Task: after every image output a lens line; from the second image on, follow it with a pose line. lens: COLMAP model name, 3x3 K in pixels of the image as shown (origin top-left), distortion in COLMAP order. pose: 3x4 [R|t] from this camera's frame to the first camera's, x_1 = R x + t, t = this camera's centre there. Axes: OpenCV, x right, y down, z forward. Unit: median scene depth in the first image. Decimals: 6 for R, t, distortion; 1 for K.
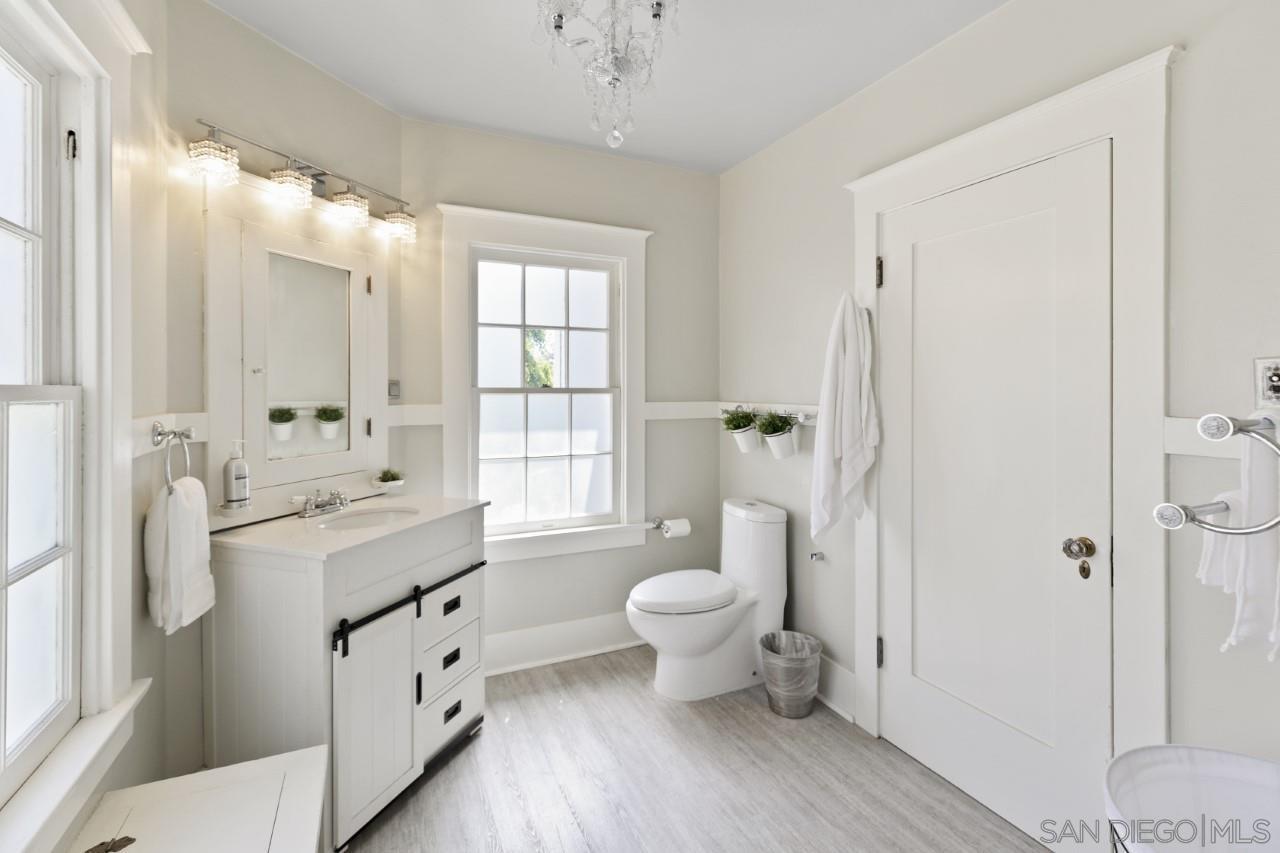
lens RADIAL K [[593.8, 0, 642.4], [0, 593.8, 384.7], [0, 0, 1]] dist [0.000442, -0.000283]
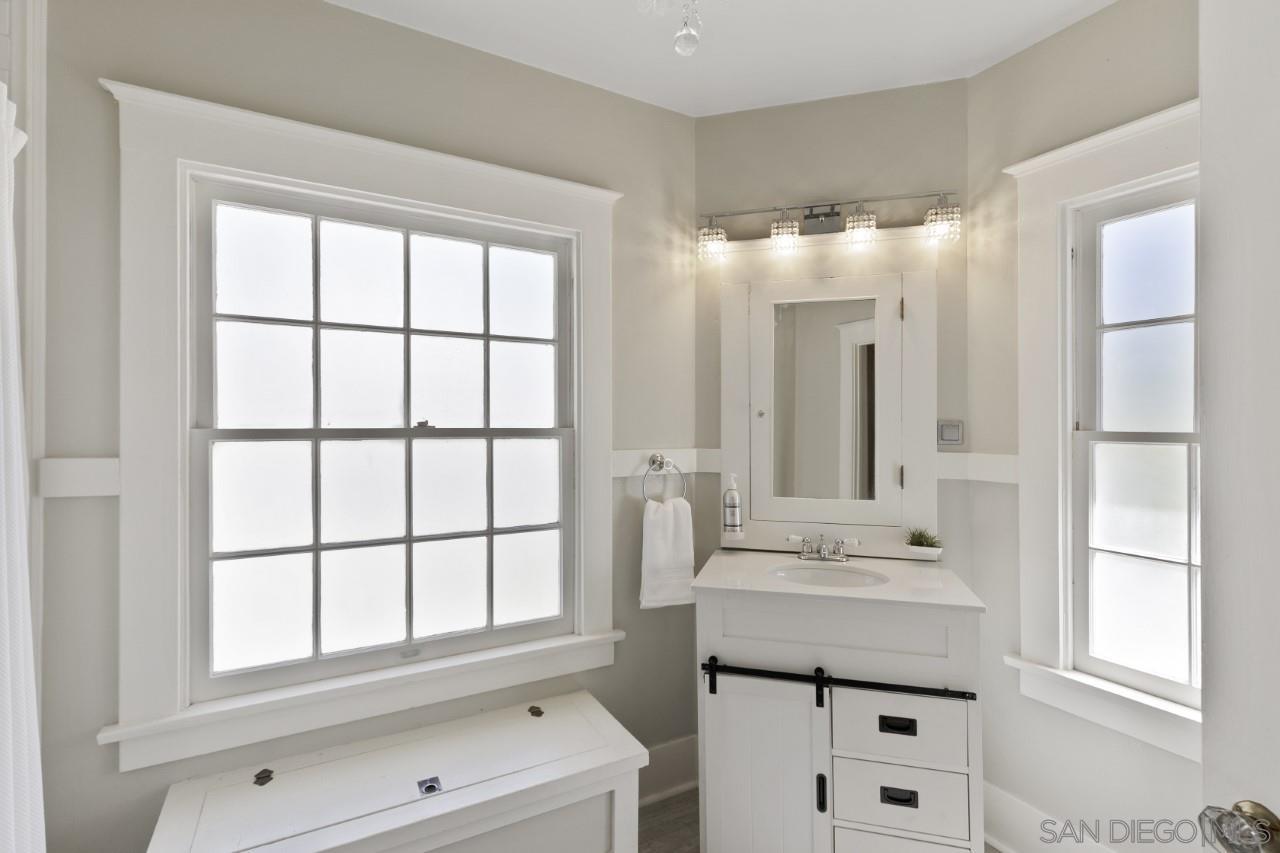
lens RADIAL K [[564.0, 0, 641.1], [0, 564.0, 431.7], [0, 0, 1]] dist [-0.000250, 0.000020]
pose [[0.074682, 0.003621, -0.997201, 0.372934], [0.000330, 0.999993, 0.003656, 0.005492], [0.997207, -0.000602, 0.074681, 0.669965]]
